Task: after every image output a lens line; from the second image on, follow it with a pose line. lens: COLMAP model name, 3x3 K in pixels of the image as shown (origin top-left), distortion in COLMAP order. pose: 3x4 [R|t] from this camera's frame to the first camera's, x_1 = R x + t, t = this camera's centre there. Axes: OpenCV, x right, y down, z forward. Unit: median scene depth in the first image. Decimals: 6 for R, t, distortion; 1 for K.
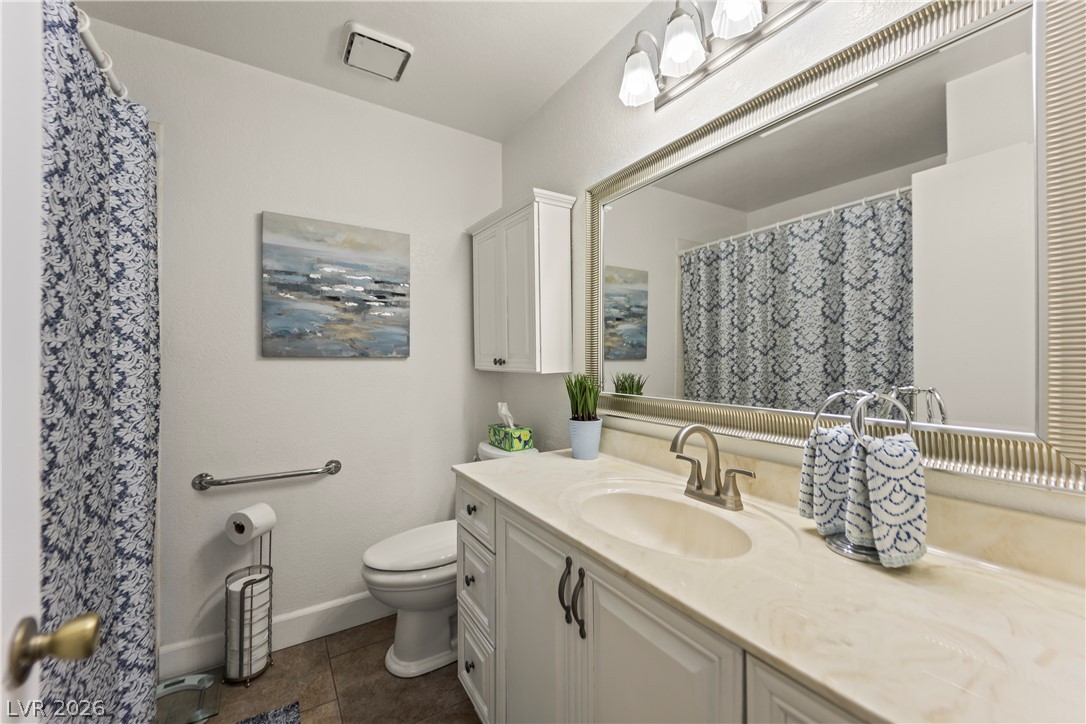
lens RADIAL K [[433.5, 0, 542.8], [0, 433.5, 360.5], [0, 0, 1]] dist [0.029110, -0.015831]
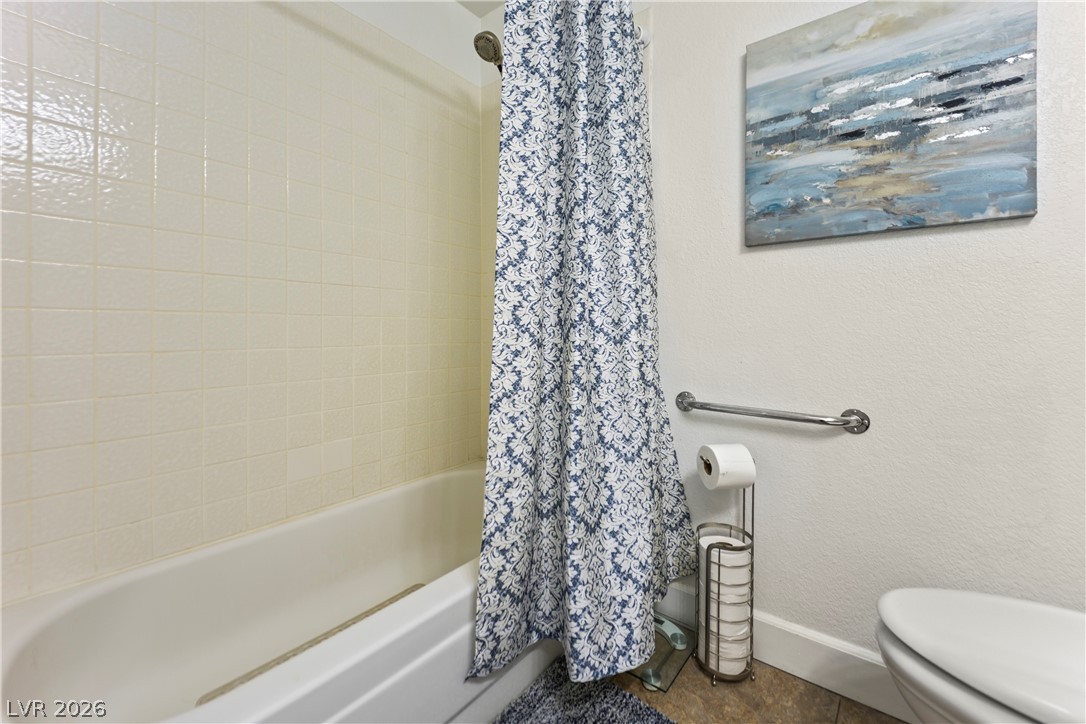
lens RADIAL K [[452.4, 0, 545.9], [0, 452.4, 328.1], [0, 0, 1]] dist [0.023804, -0.006763]
pose [[0.386531, 0.010200, -0.922220, -0.065819], [0.033843, 0.999109, 0.025235, 0.094453], [0.921655, -0.040965, 0.385842, 0.381836]]
